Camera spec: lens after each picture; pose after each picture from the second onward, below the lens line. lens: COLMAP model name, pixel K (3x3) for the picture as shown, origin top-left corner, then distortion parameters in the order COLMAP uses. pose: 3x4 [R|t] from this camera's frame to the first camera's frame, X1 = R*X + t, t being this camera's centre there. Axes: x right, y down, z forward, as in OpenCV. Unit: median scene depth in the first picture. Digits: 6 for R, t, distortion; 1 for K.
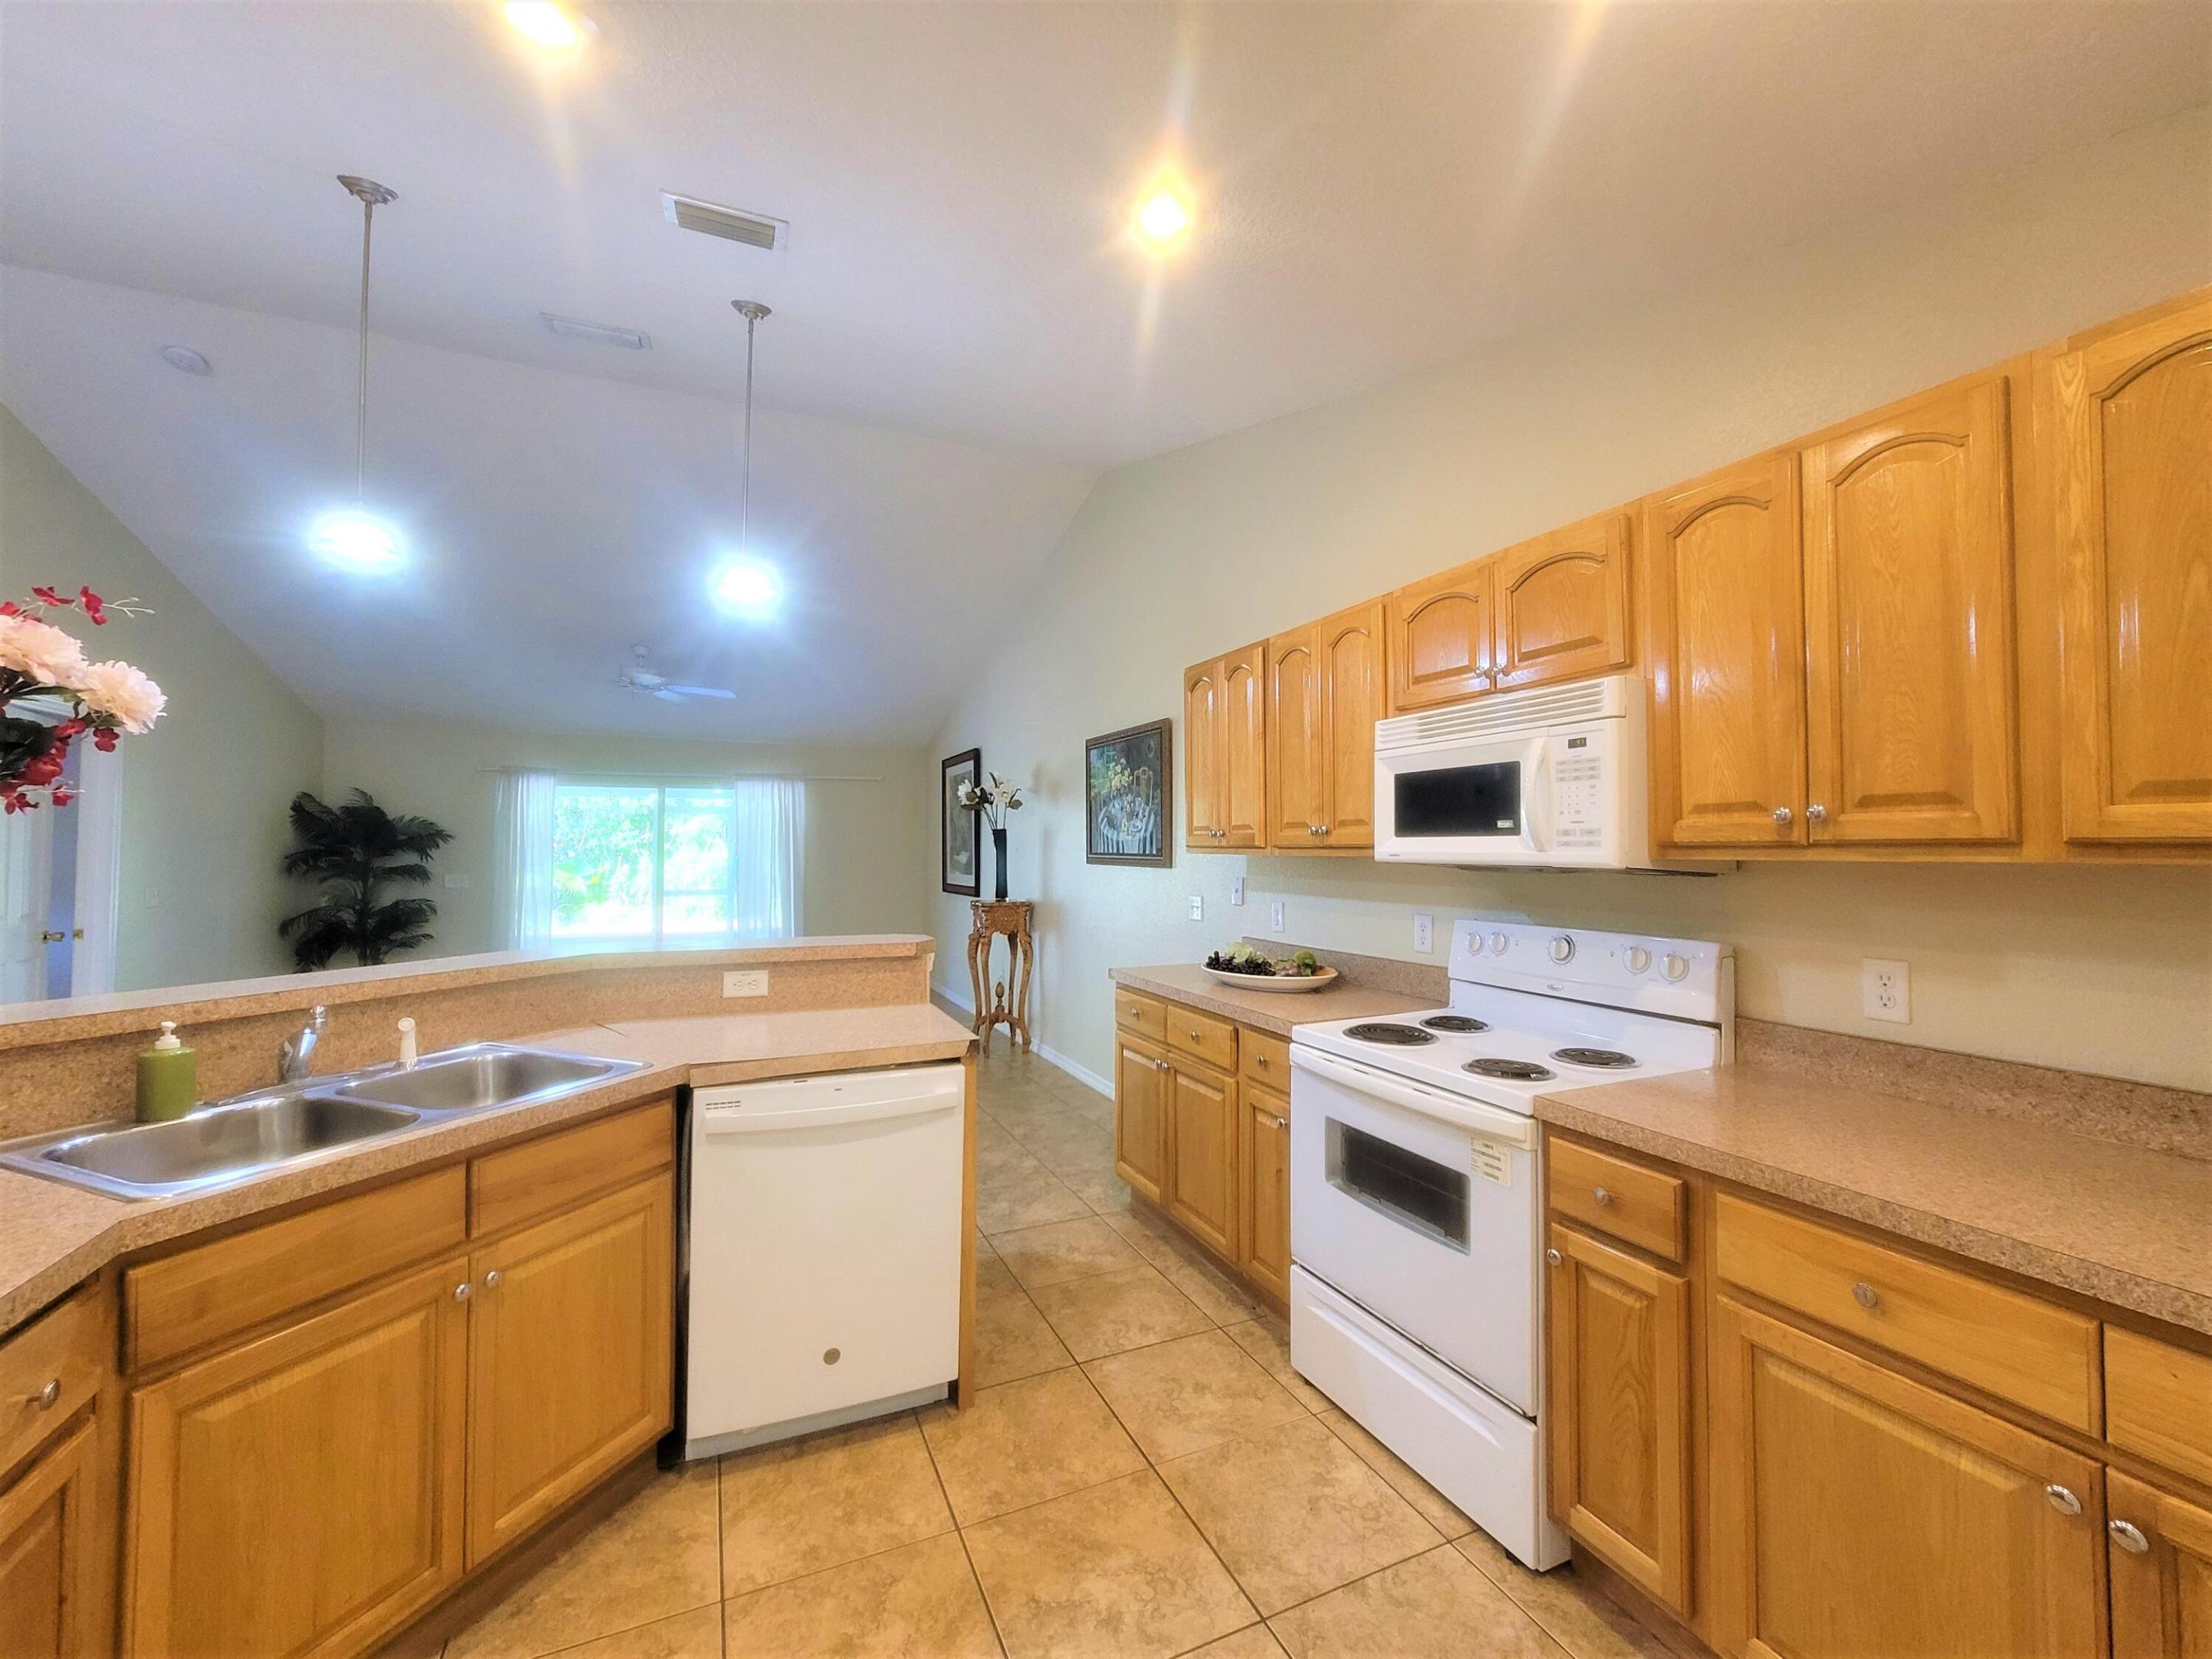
lens RADIAL K [[901.4, 0, 1109.0], [0, 901.4, 822.7], [0, 0, 1]] dist [-0.005434, 0.000646]
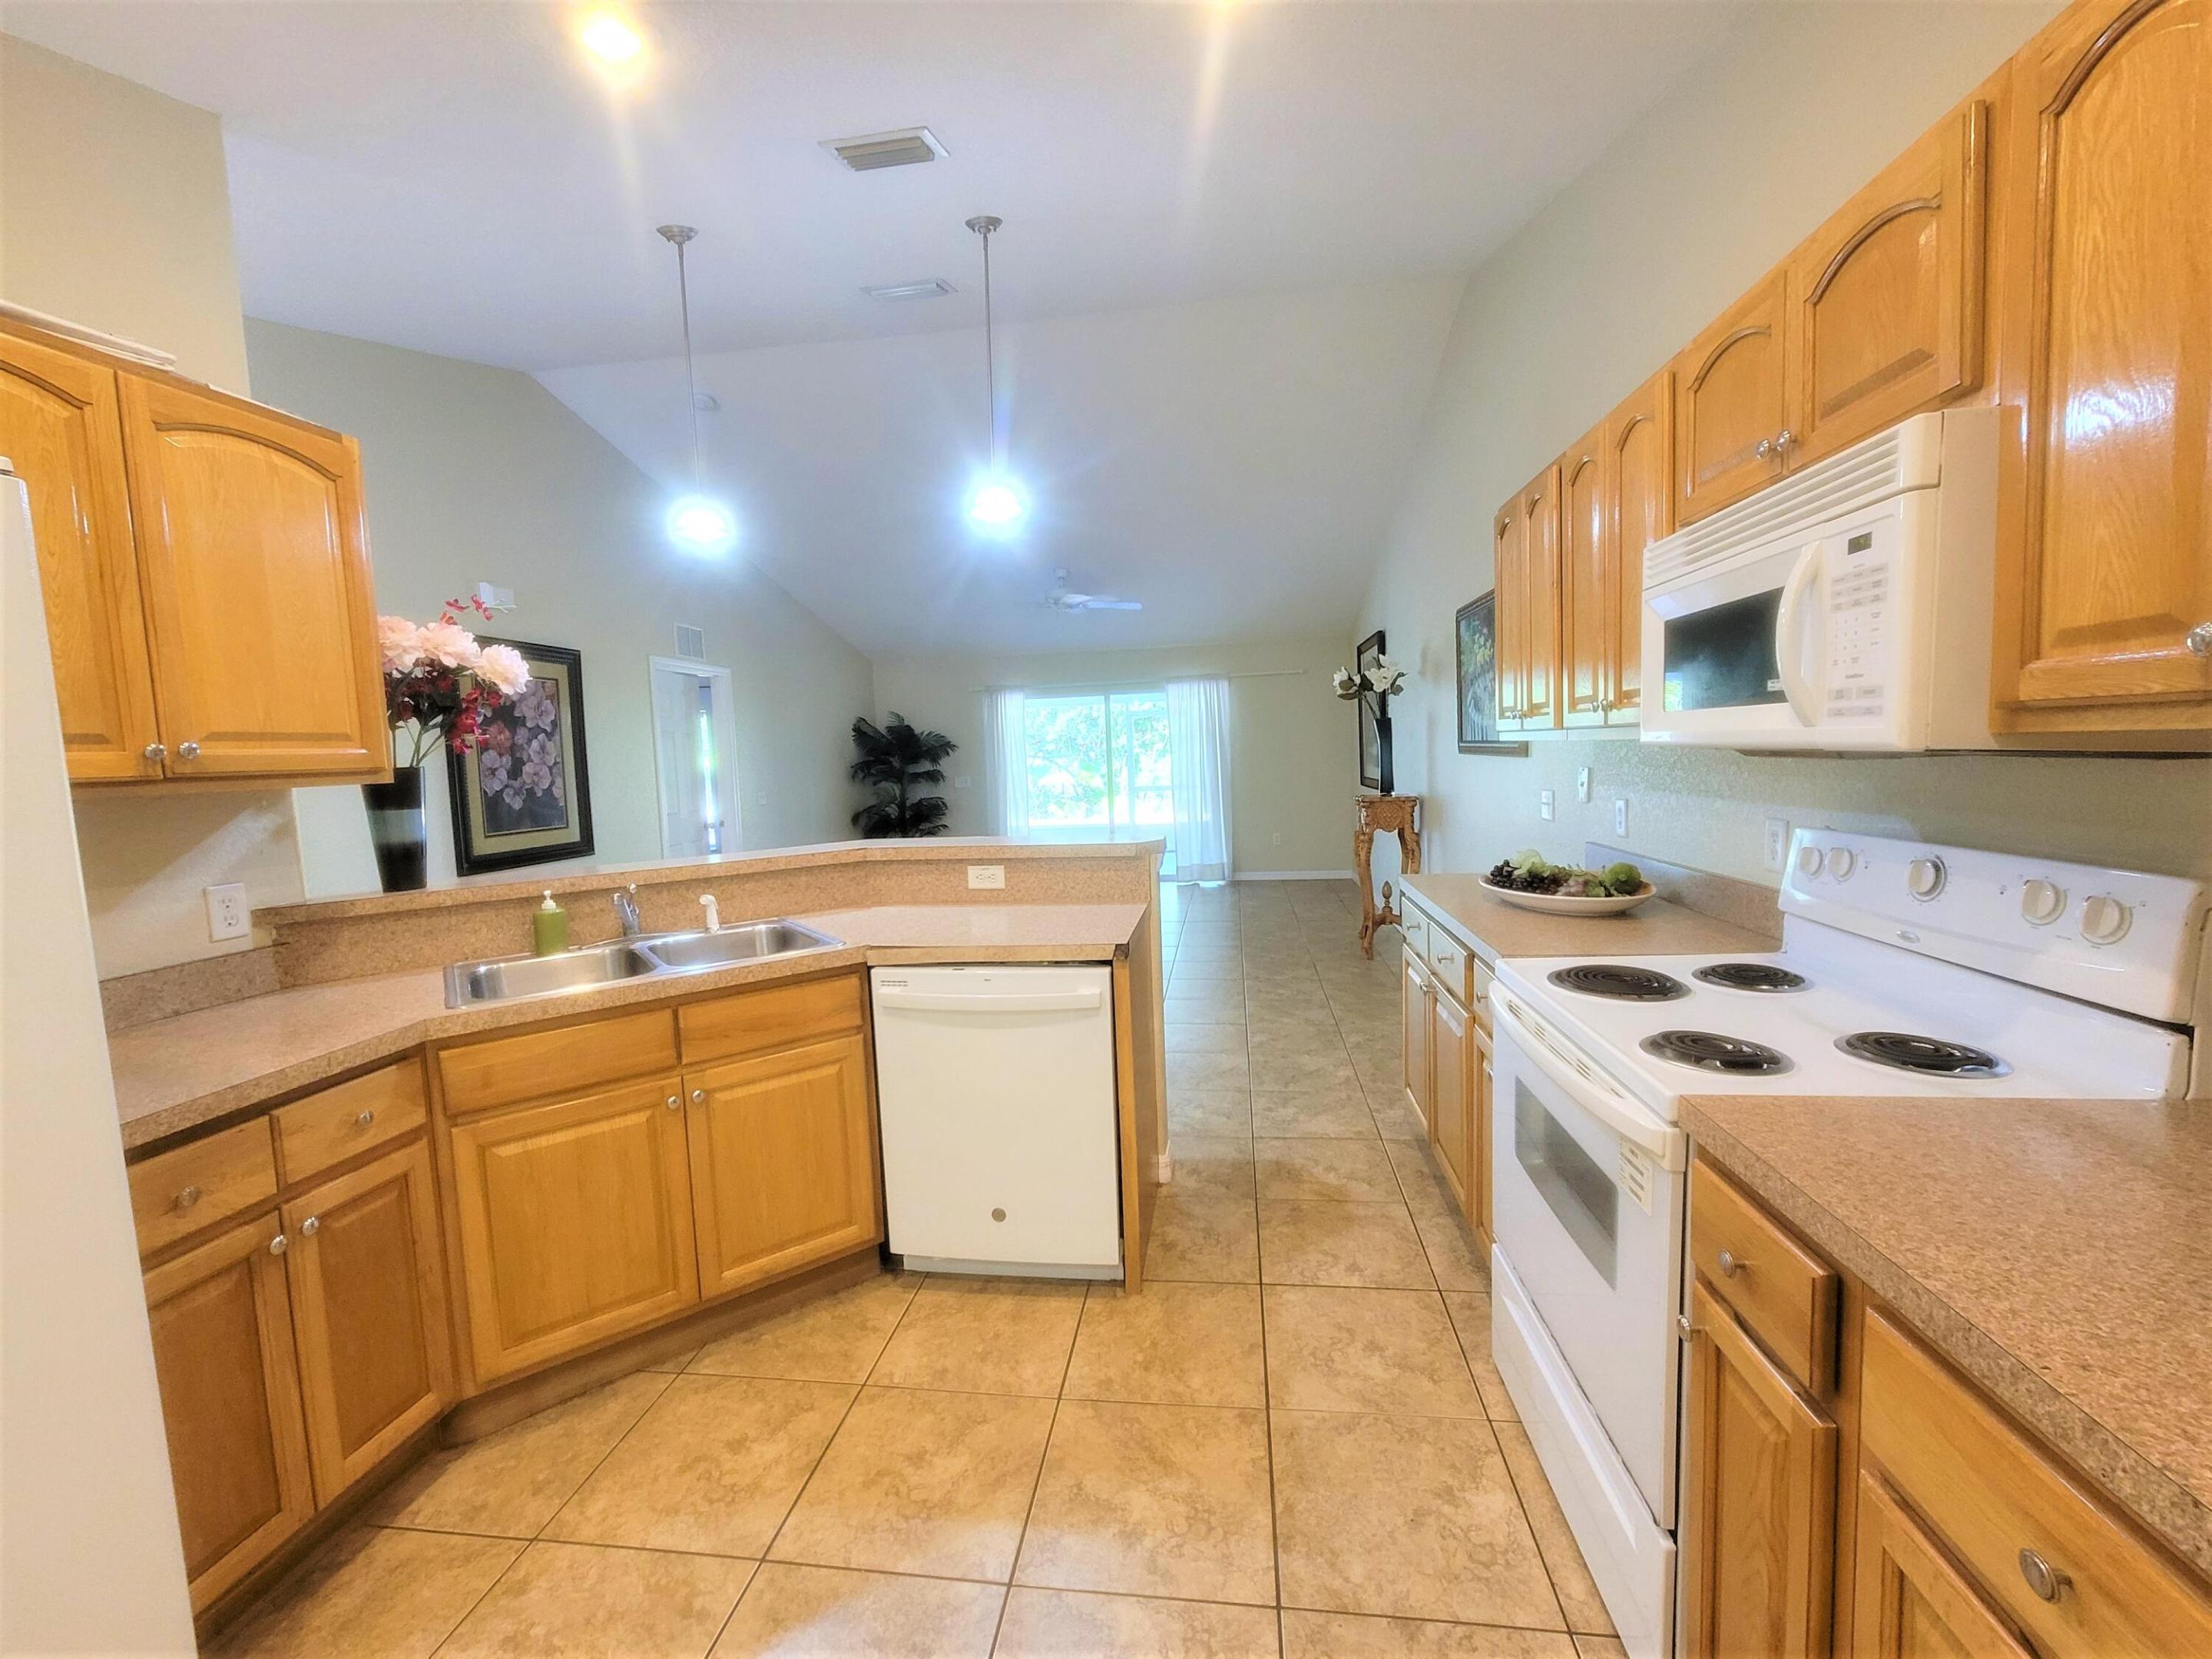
lens RADIAL K [[901.4, 0, 1109.0], [0, 901.4, 822.7], [0, 0, 1]] dist [-0.005434, 0.000646]
pose [[0.848807, 0.008742, -0.528631, 0.342116], [0.054627, 0.993062, 0.104136, 0.005831], [0.525873, -0.117269, 0.842440, 0.172491]]
